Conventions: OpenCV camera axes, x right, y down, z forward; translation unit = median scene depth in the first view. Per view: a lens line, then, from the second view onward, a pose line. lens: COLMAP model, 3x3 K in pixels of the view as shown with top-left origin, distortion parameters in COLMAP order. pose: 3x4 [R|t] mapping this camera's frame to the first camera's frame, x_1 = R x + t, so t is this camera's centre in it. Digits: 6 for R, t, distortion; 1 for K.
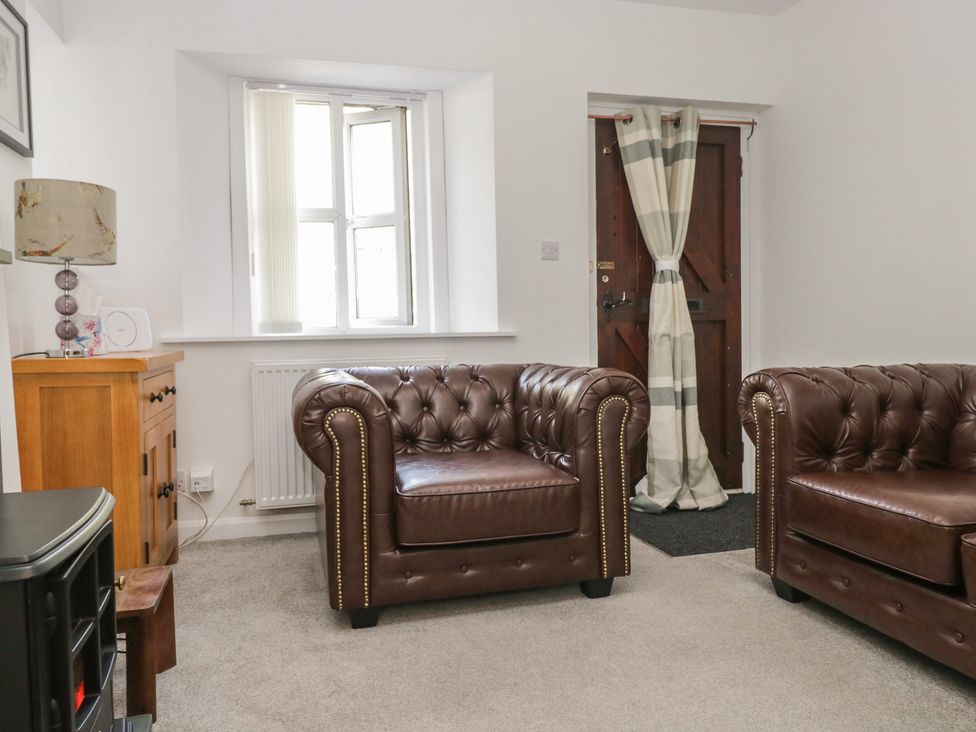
lens RADIAL K [[722.9, 0, 504.3], [0, 722.9, 339.4], [0, 0, 1]] dist [0.005630, -0.003697]
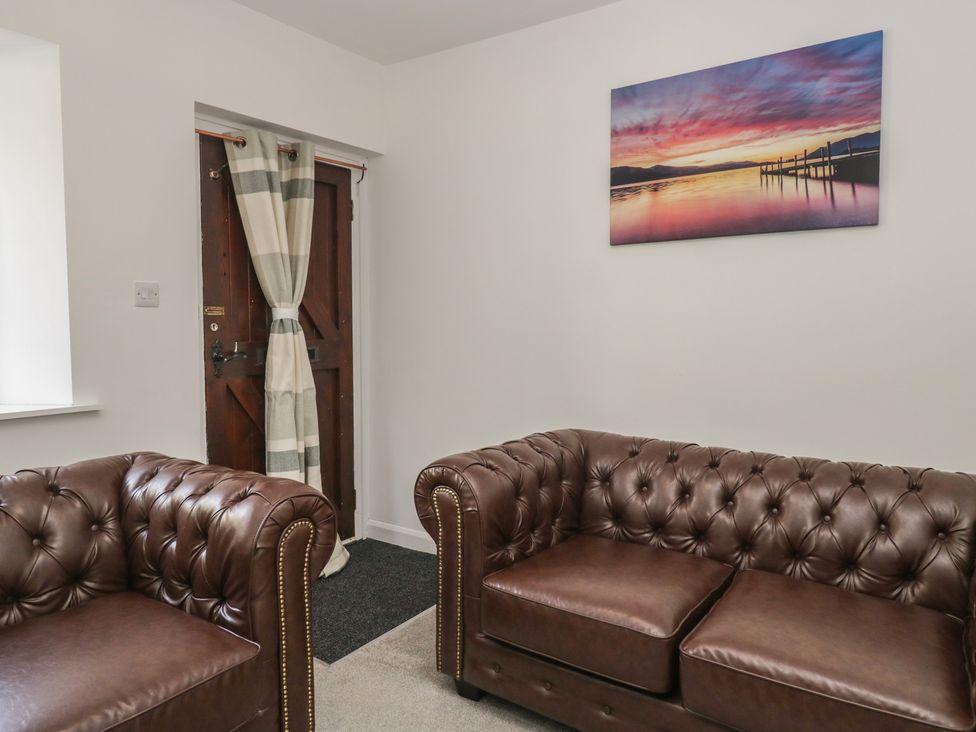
lens RADIAL K [[635.8, 0, 486.8], [0, 635.8, 344.8], [0, 0, 1]] dist [0.001408, -0.002418]
pose [[0.778120, -0.008102, 0.628063, -0.083552], [-0.016659, 0.999299, 0.033530, -0.096231], [-0.627894, -0.036553, 0.777440, 0.222941]]
